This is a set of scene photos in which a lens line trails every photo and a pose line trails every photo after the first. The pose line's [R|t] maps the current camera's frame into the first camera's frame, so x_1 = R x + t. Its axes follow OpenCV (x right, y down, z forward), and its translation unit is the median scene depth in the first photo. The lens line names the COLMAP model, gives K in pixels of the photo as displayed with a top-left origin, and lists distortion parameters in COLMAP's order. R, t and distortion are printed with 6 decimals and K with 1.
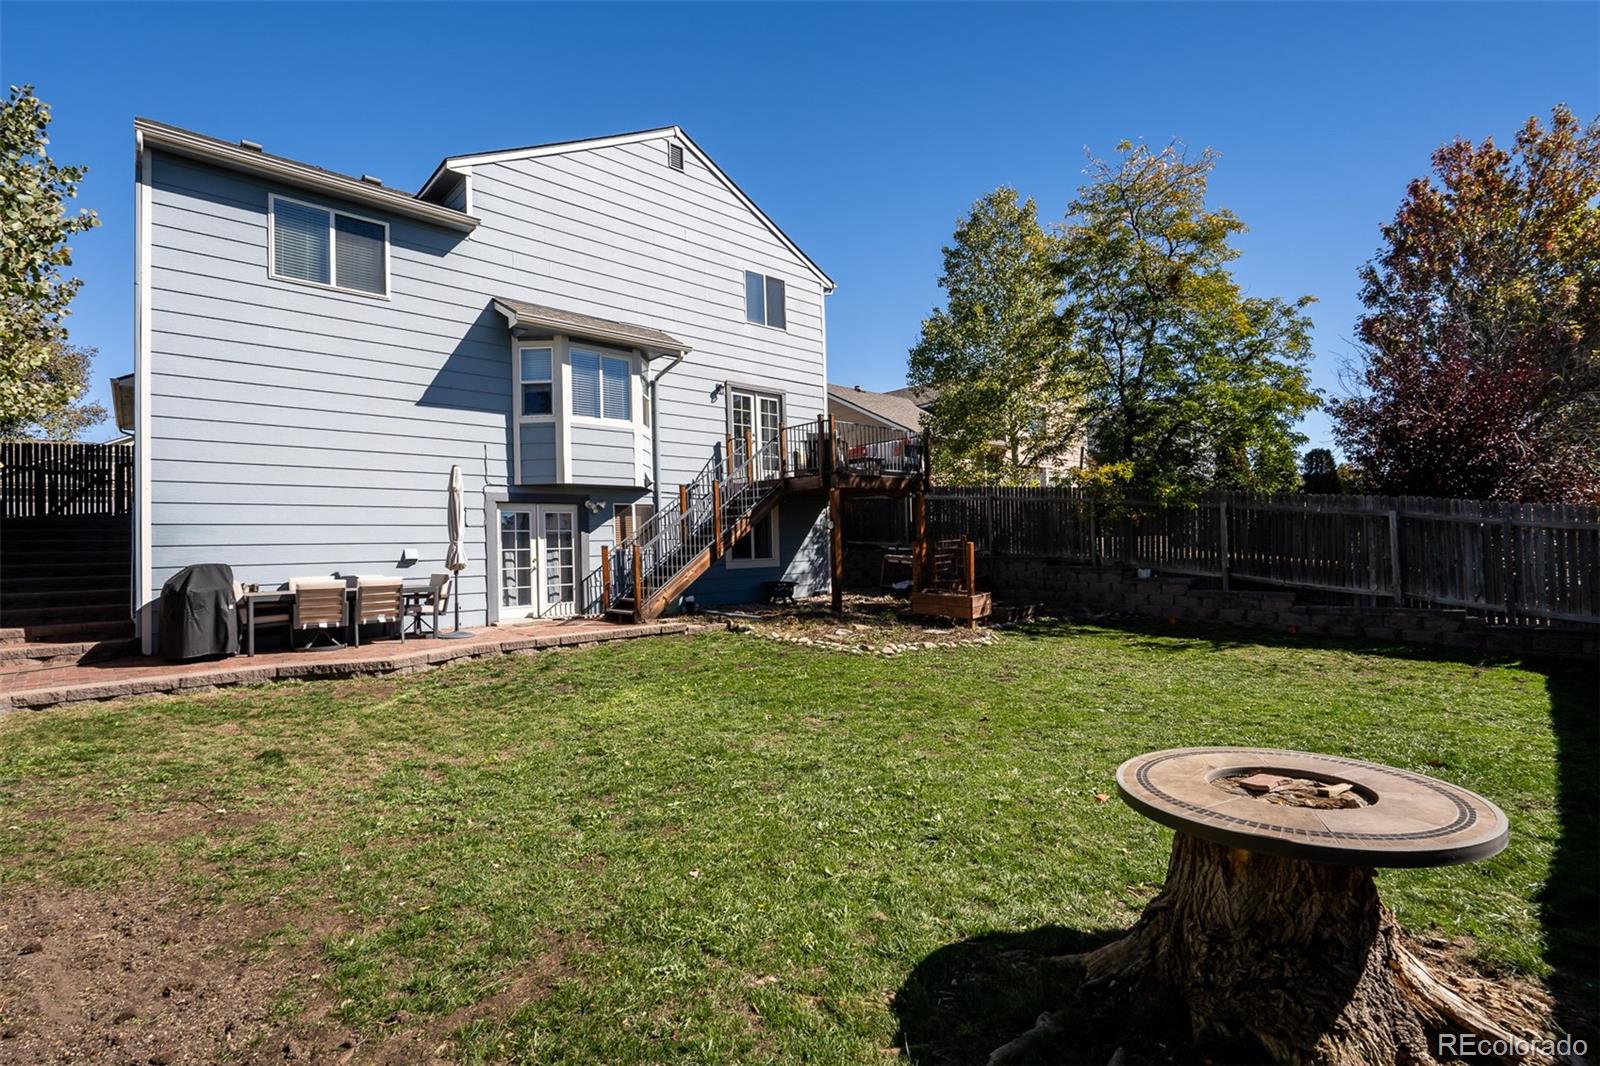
lens RADIAL K [[701.5, 0, 800.0], [0, 701.5, 533.0], [0, 0, 1]] dist [0.001748, -0.000255]
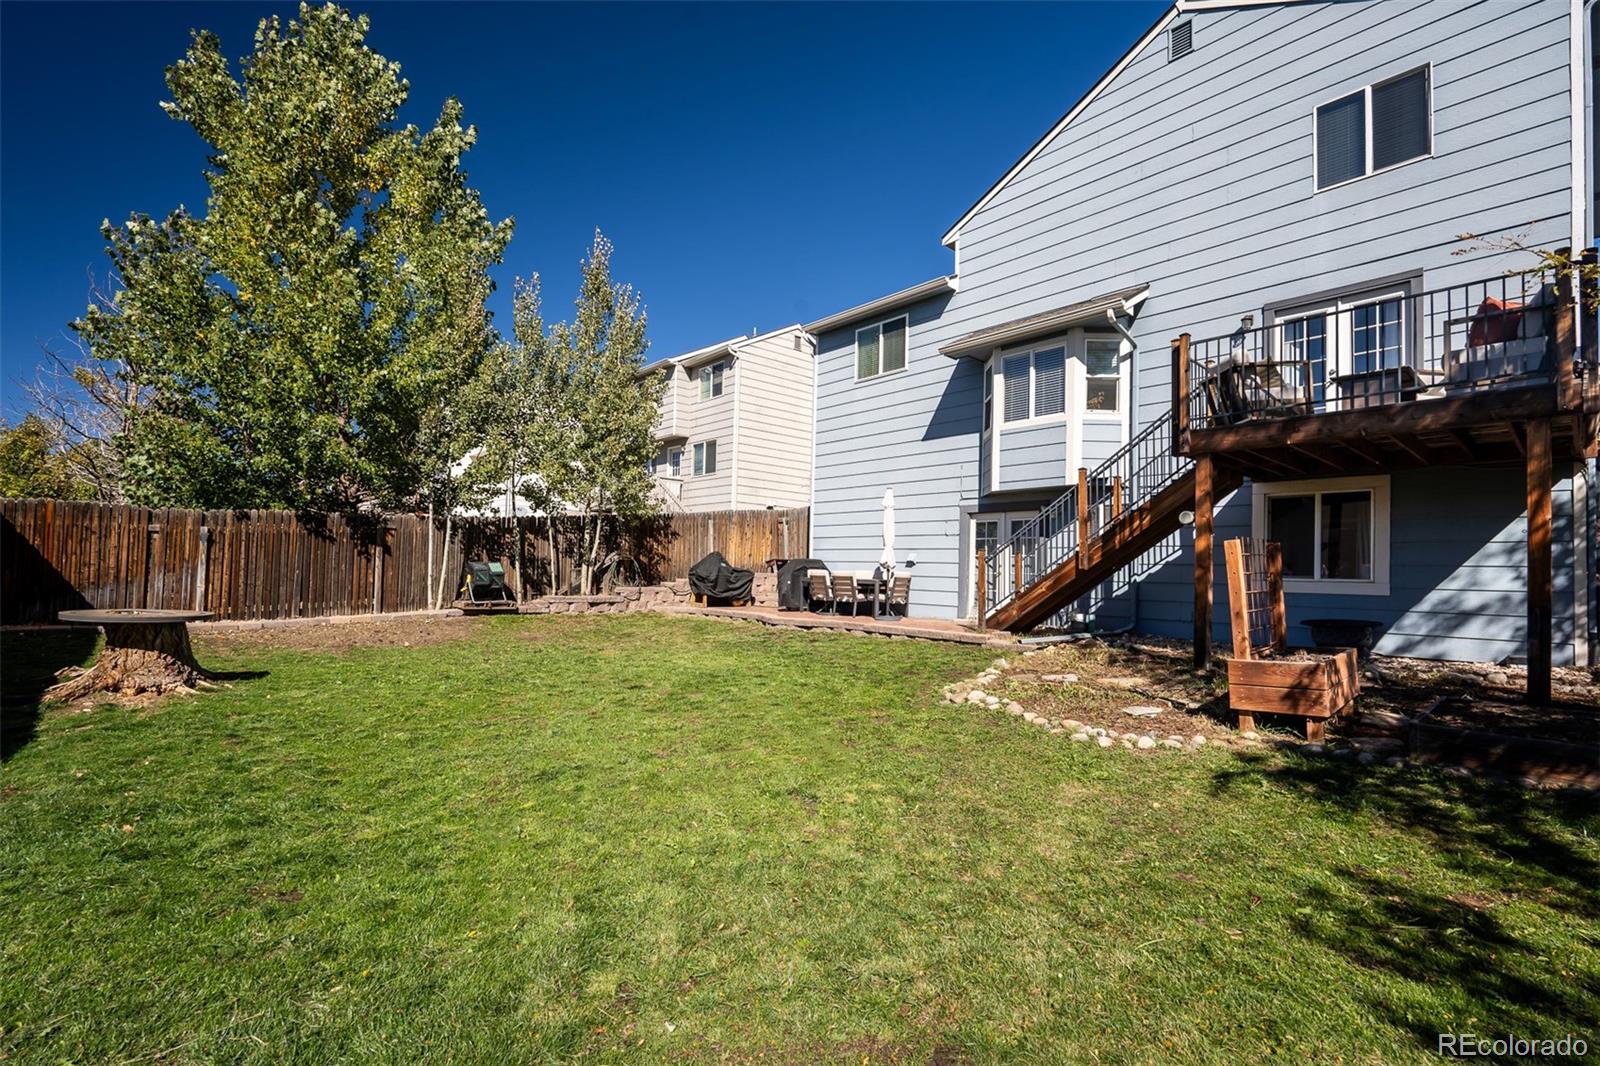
lens RADIAL K [[701.5, 0, 800.0], [0, 701.5, 533.0], [0, 0, 1]] dist [0.001748, -0.000255]
pose [[-0.008216, -0.021068, -0.999744, 0.698303], [-0.003073, 0.999774, -0.021043, 0.012516], [0.999962, 0.002899, -0.008279, 0.734161]]
